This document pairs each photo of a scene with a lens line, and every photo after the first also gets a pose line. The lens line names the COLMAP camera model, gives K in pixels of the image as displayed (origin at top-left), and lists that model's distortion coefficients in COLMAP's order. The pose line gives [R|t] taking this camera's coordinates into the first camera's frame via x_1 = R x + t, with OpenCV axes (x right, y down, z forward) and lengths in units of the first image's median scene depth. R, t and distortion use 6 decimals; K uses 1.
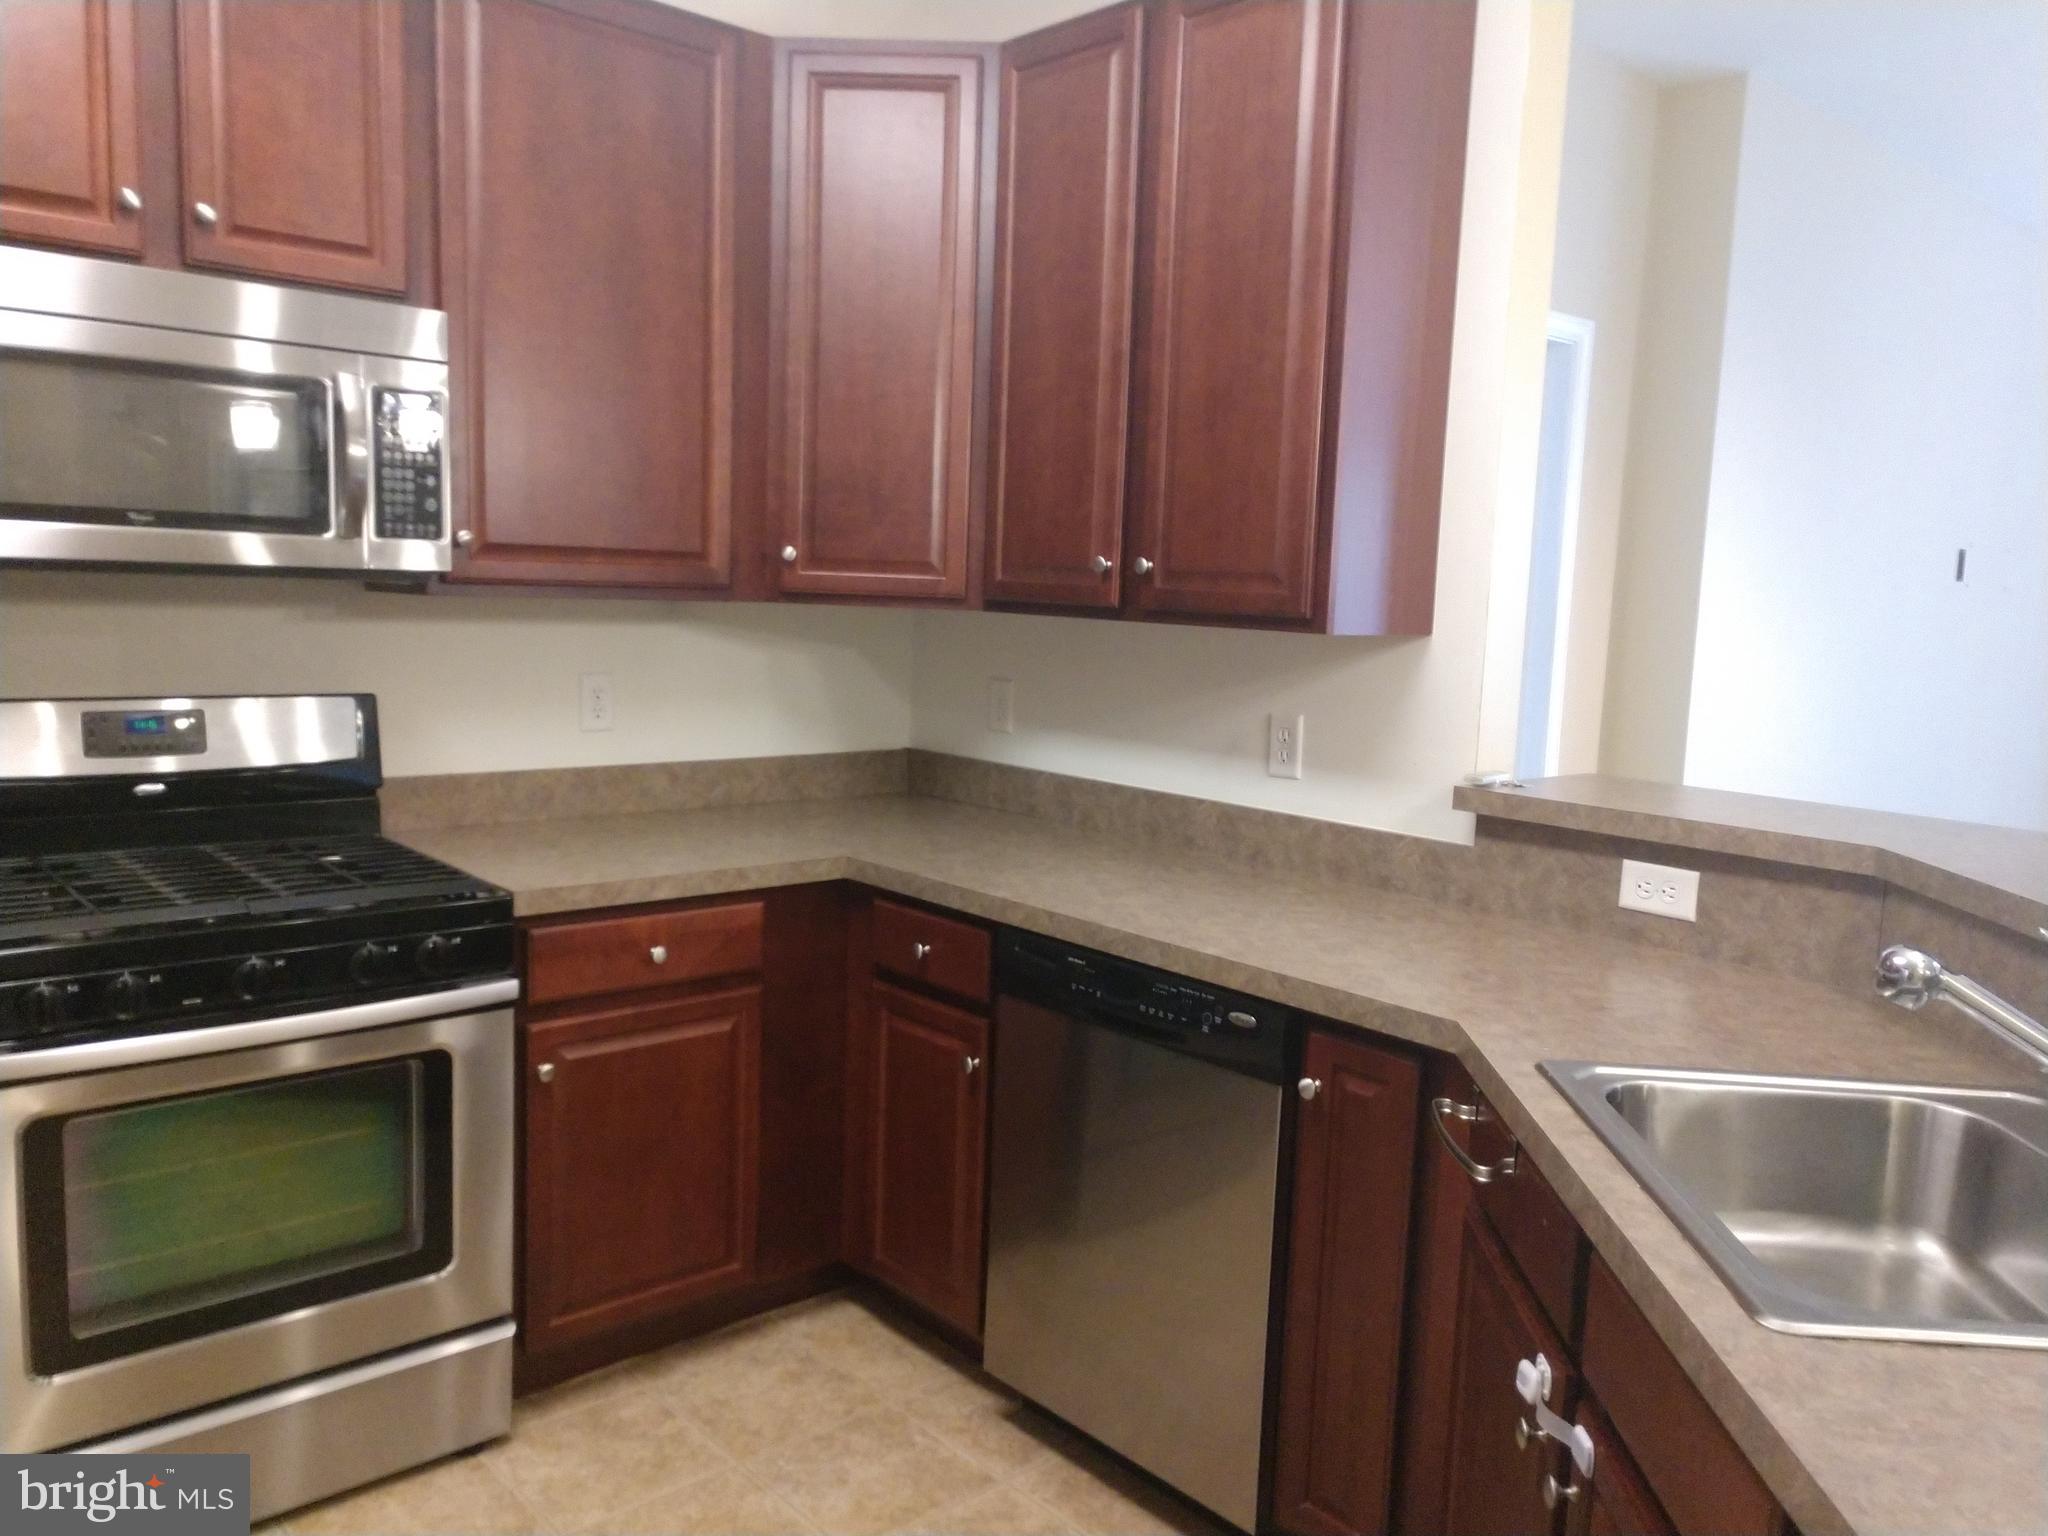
lens RADIAL K [[1564.5, 0, 1019.1], [0, 1564.5, 772.6], [0, 0, 1]] dist [0.013529, 0.008579]
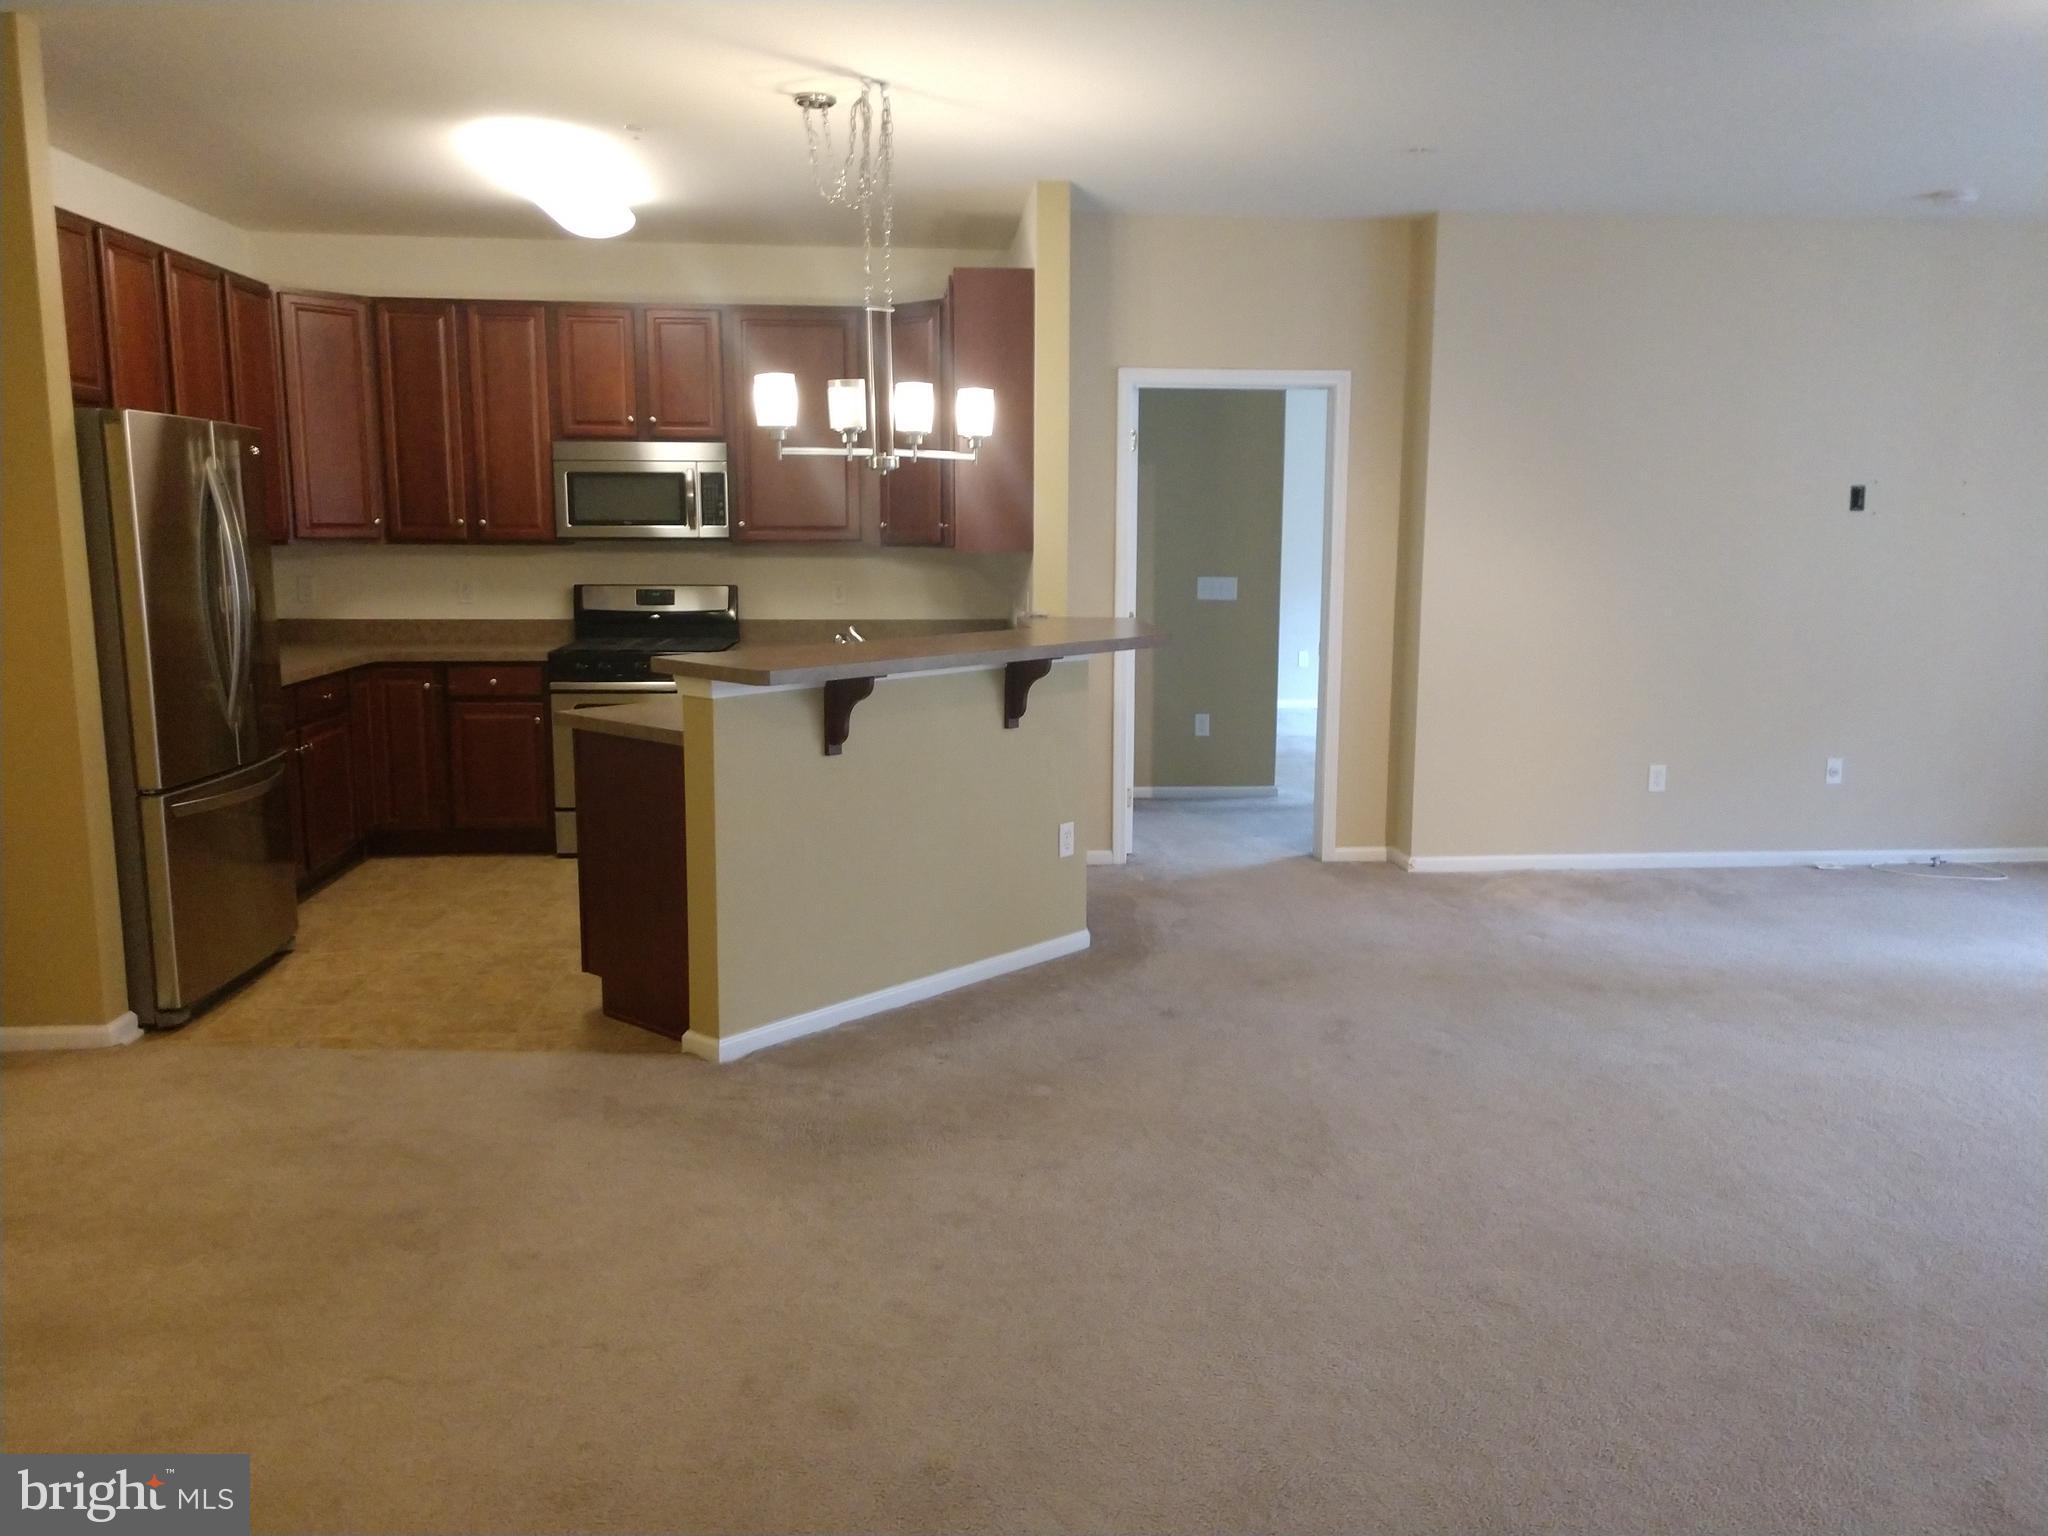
lens RADIAL K [[1564.5, 0, 1031.3], [0, 1564.5, 752.2], [0, 0, 1]] dist [0.013529, 0.008579]
pose [[0.792535, 0.052663, -0.607548, 1.687246], [-0.049400, 0.998534, 0.022113, 0.155225], [0.607822, 0.012487, 0.793975, -0.816954]]
